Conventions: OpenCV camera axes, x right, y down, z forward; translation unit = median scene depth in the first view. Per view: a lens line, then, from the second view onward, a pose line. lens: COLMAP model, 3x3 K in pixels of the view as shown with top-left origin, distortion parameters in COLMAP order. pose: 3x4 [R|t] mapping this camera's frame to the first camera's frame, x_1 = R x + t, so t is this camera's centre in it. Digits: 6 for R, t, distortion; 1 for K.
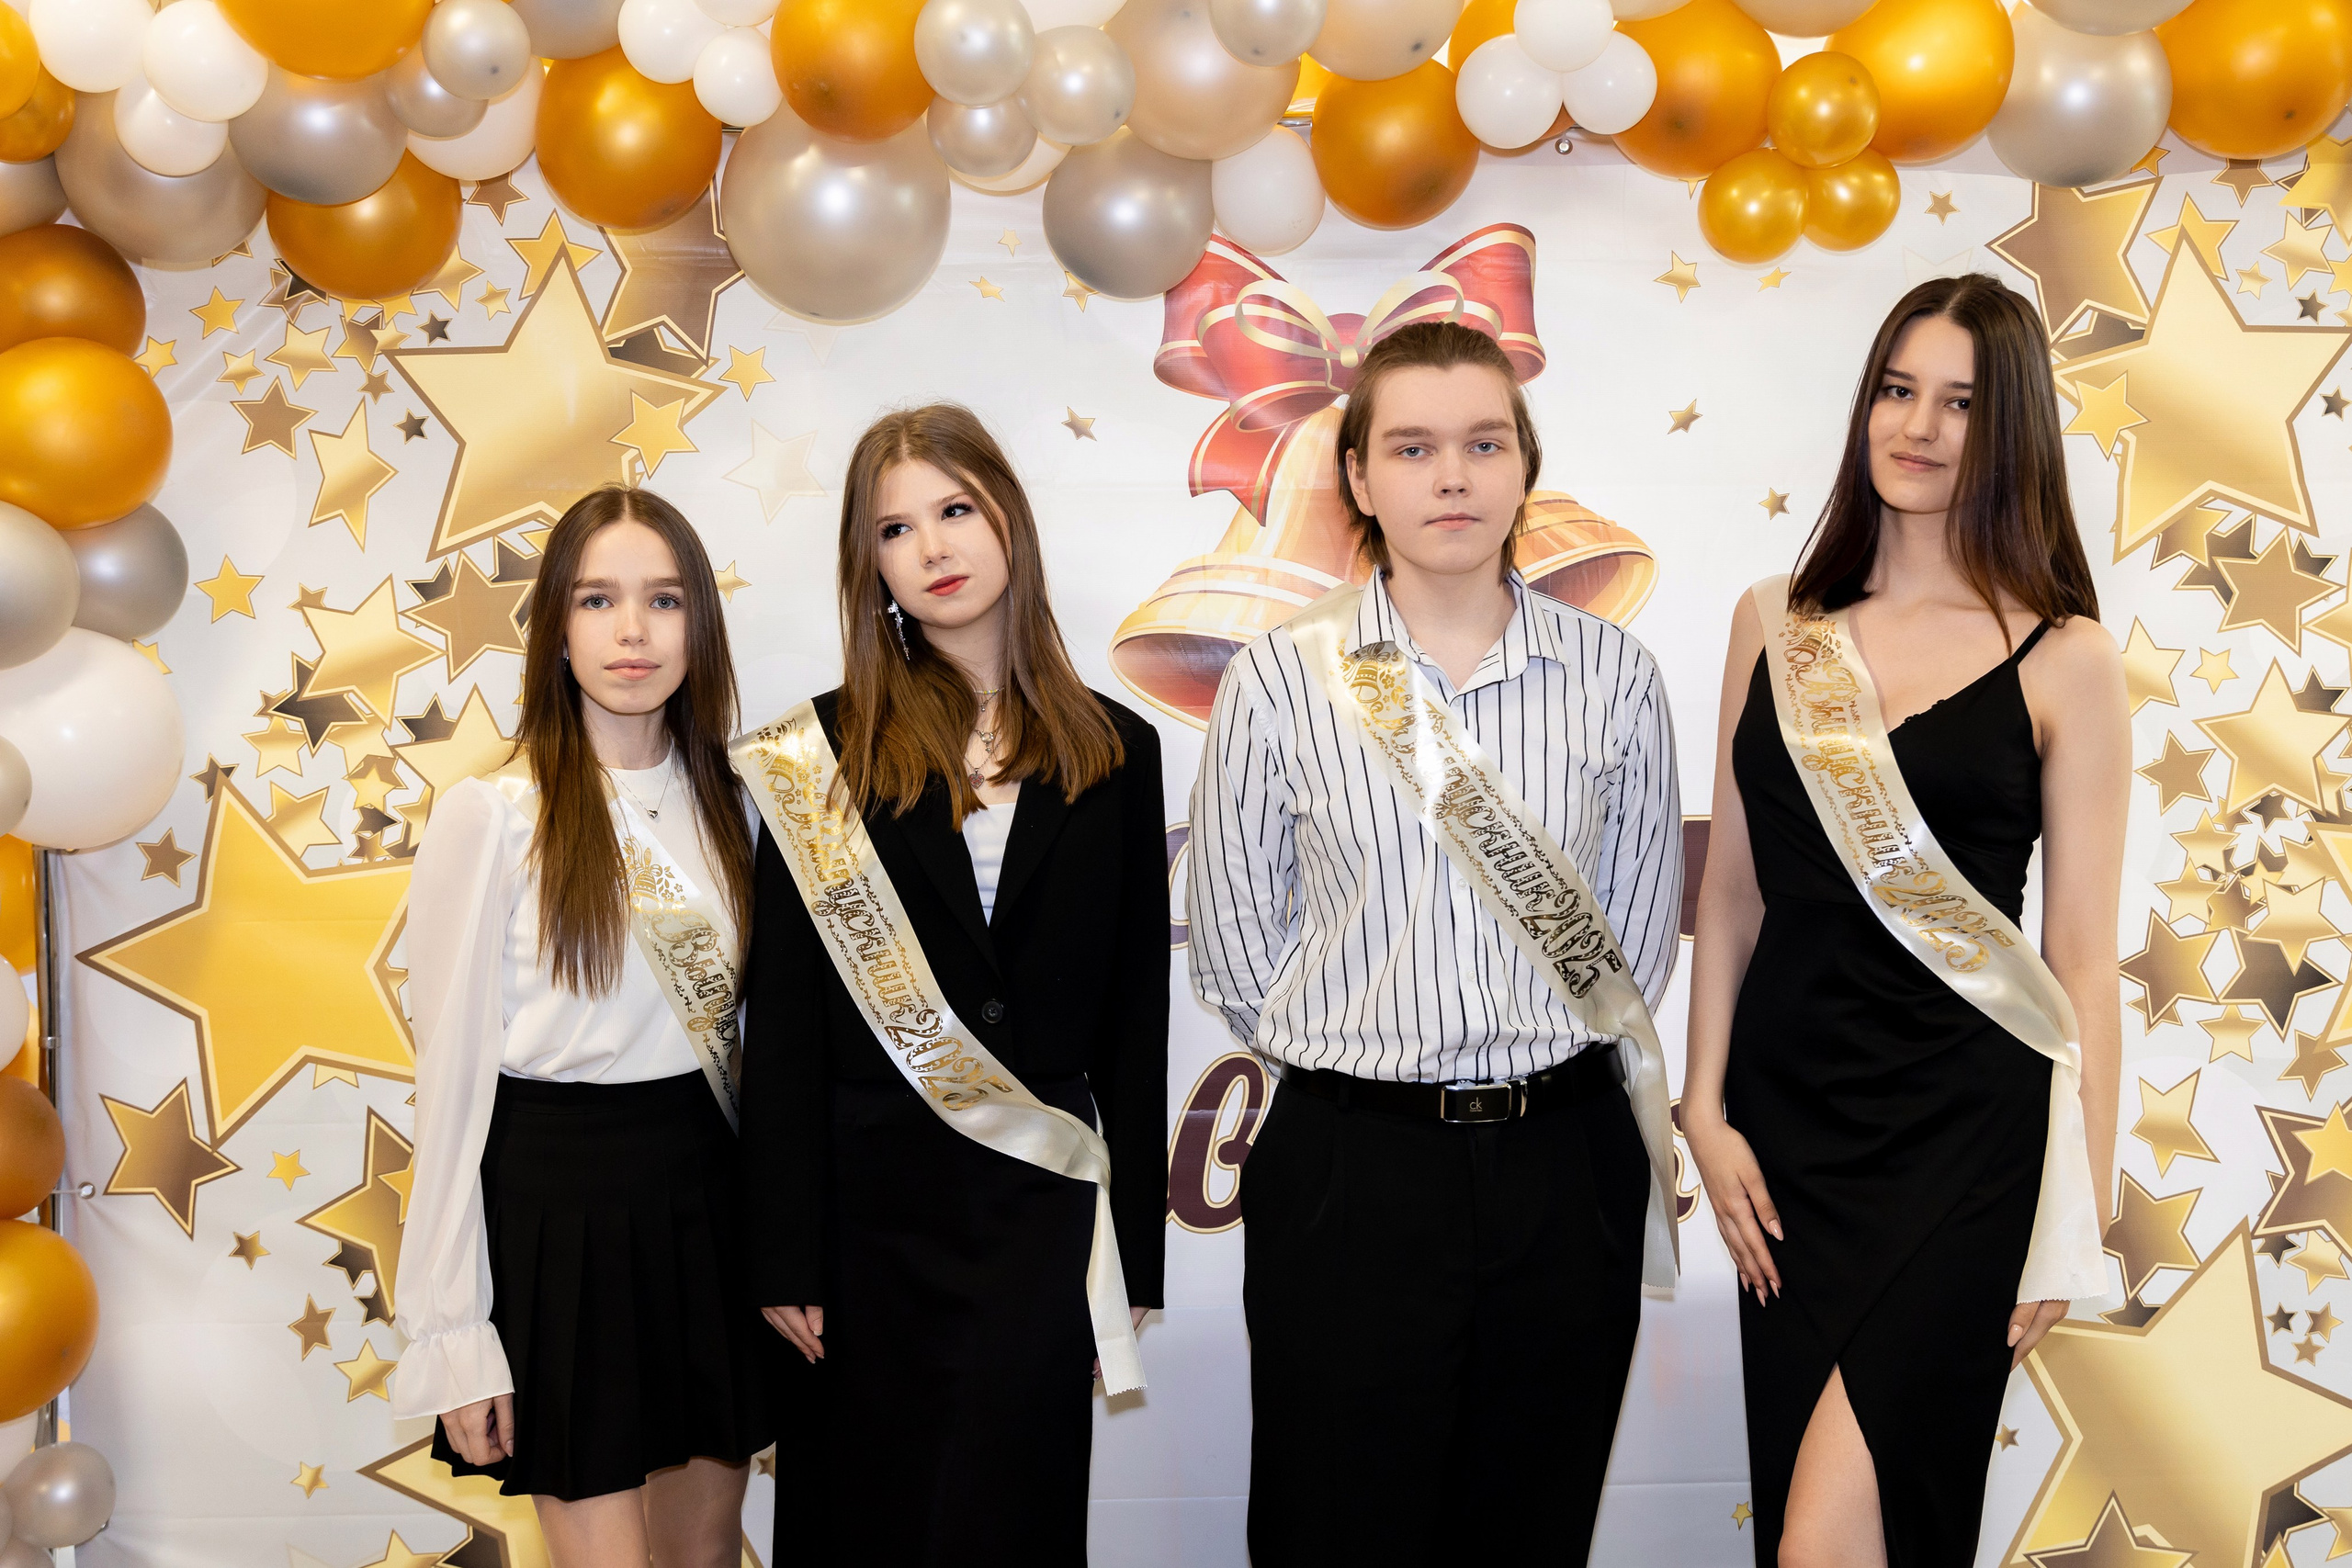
lens RADIAL K [[2699.5, 0, 1167.5], [0, 2699.5, 798.1], [0, 0, 1]] dist [-0.010599, 0.000000]
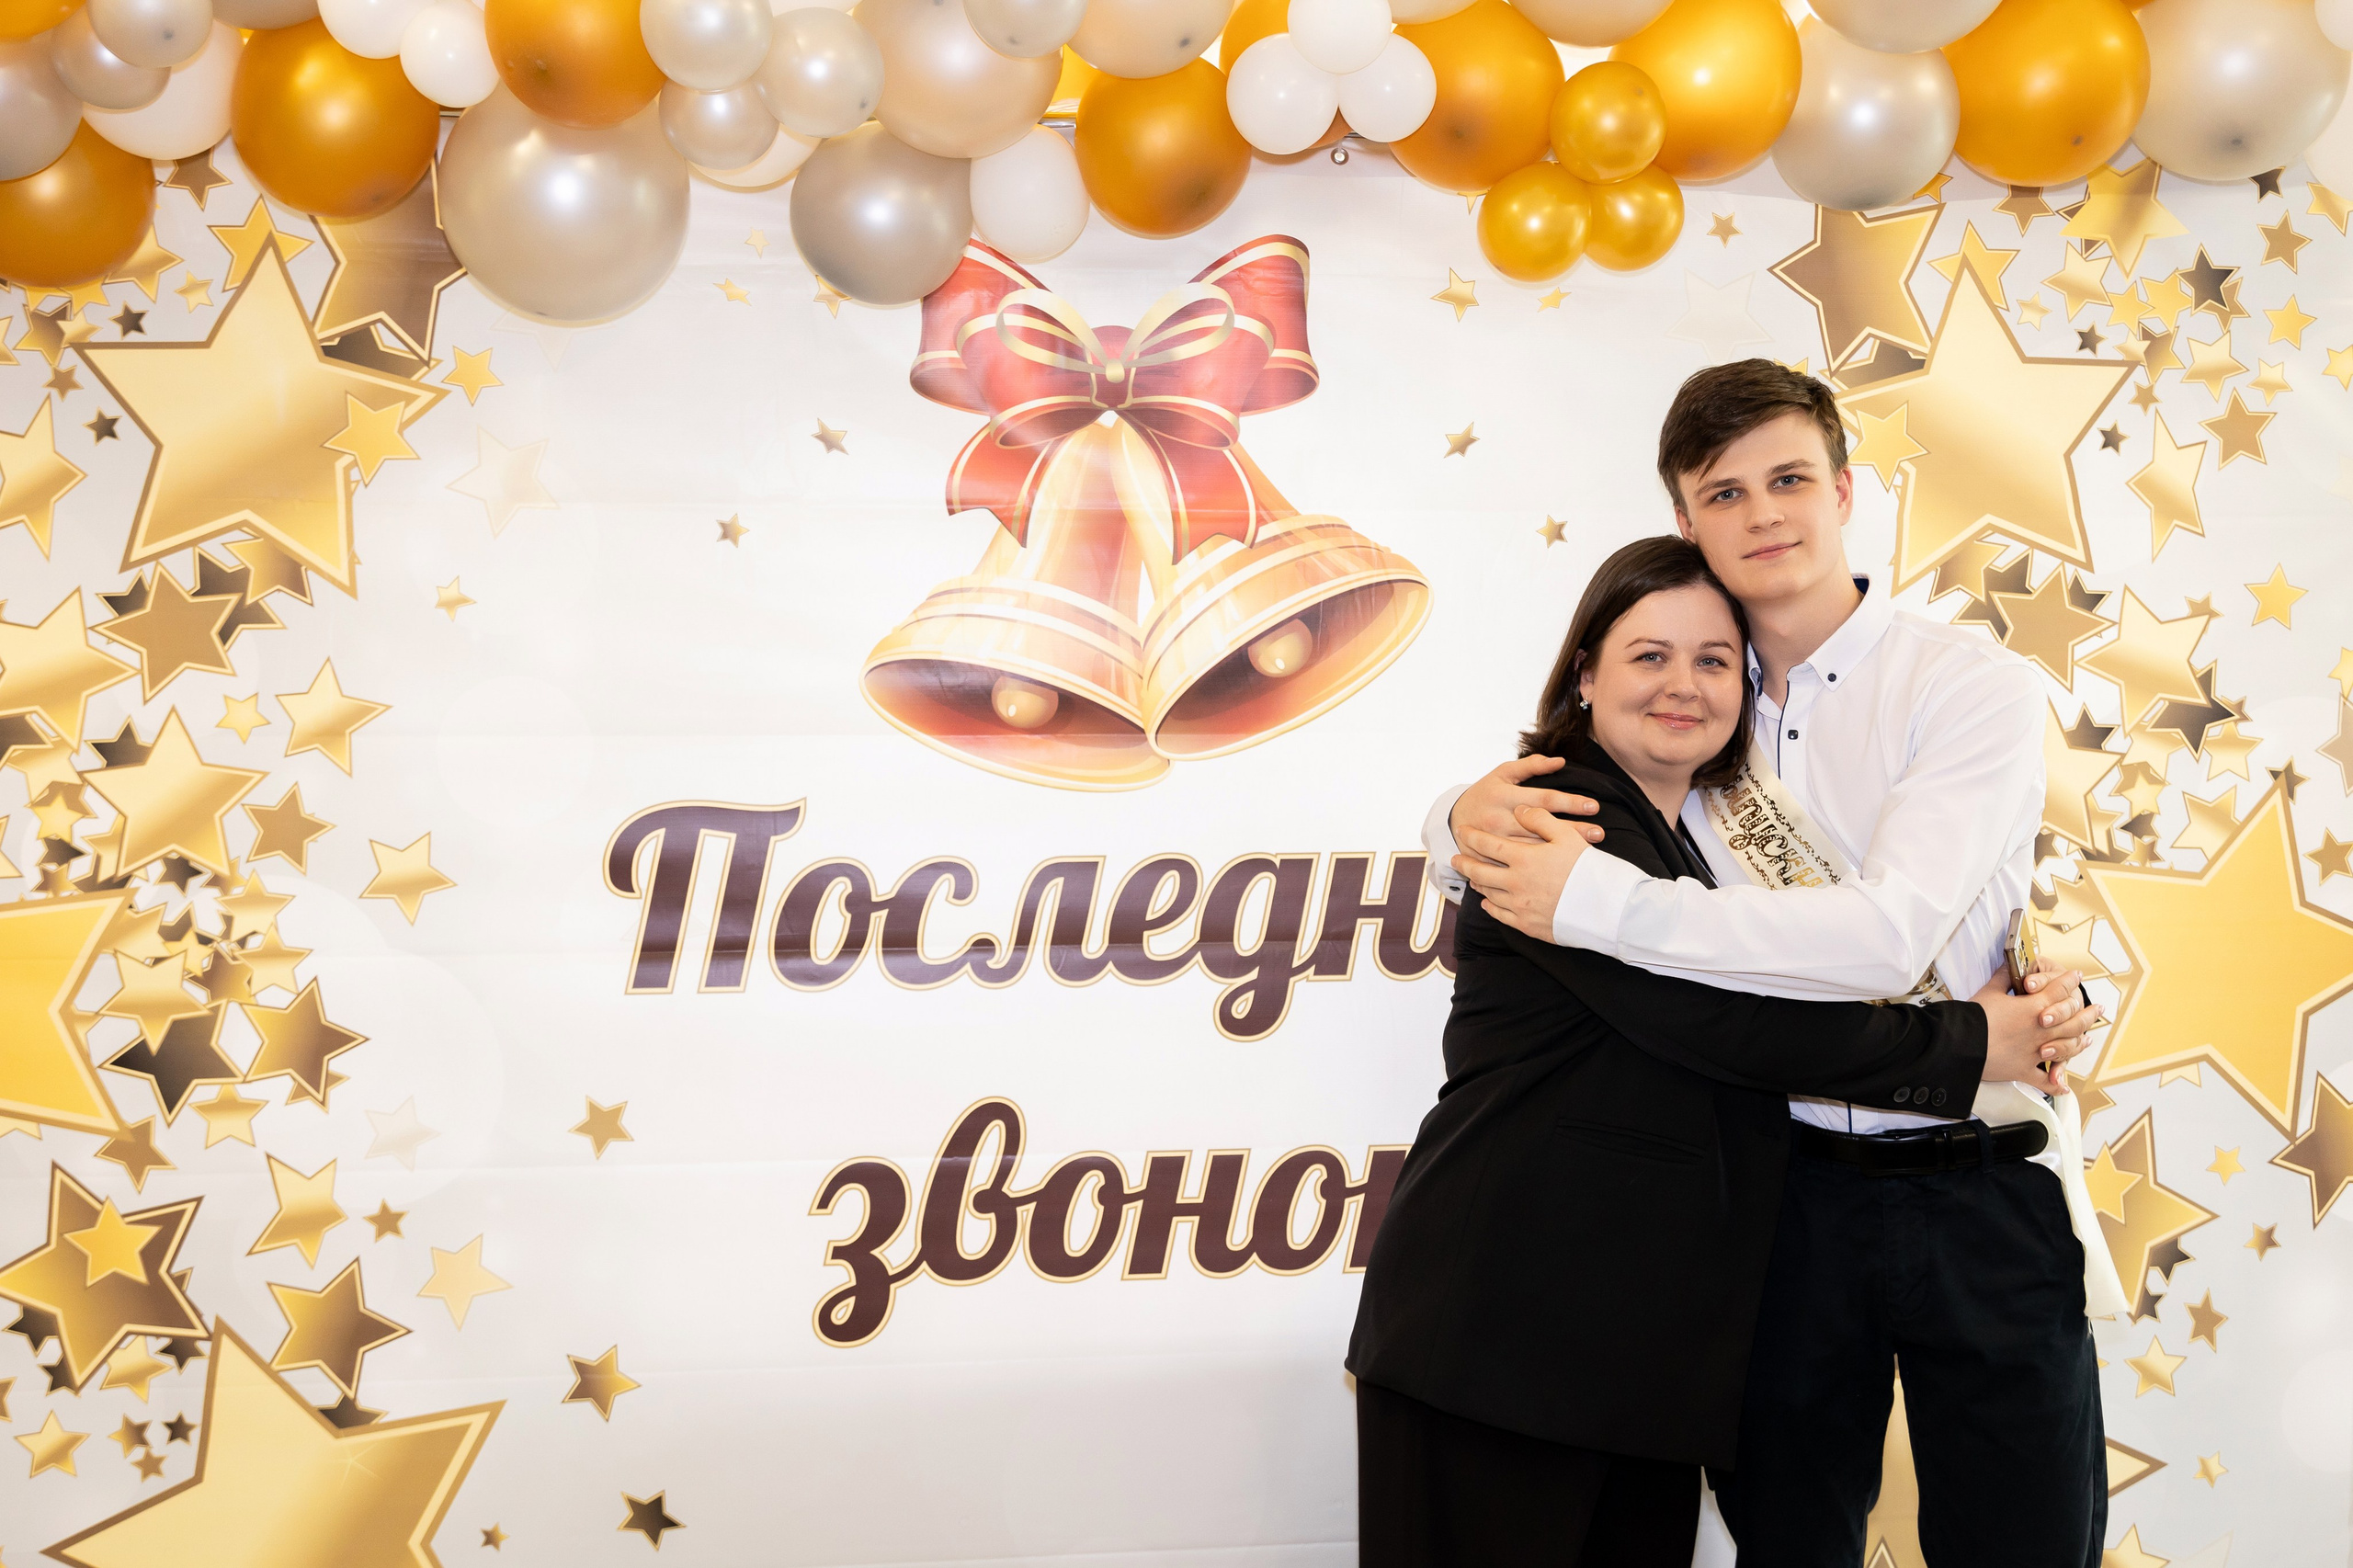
lens RADIAL K [[2457.2, 0, 1175.8], [0, 2457.2, 795.1], [0, 0, 1]] dist [-0.002104, 0.000000]
pose [[0.996839, 0.006168, 0.079212, 0.020754], [-0.006693, 0.999957, 0.006357, -0.019110], [-0.079170, -0.006867, 0.996838, 0.129514]]
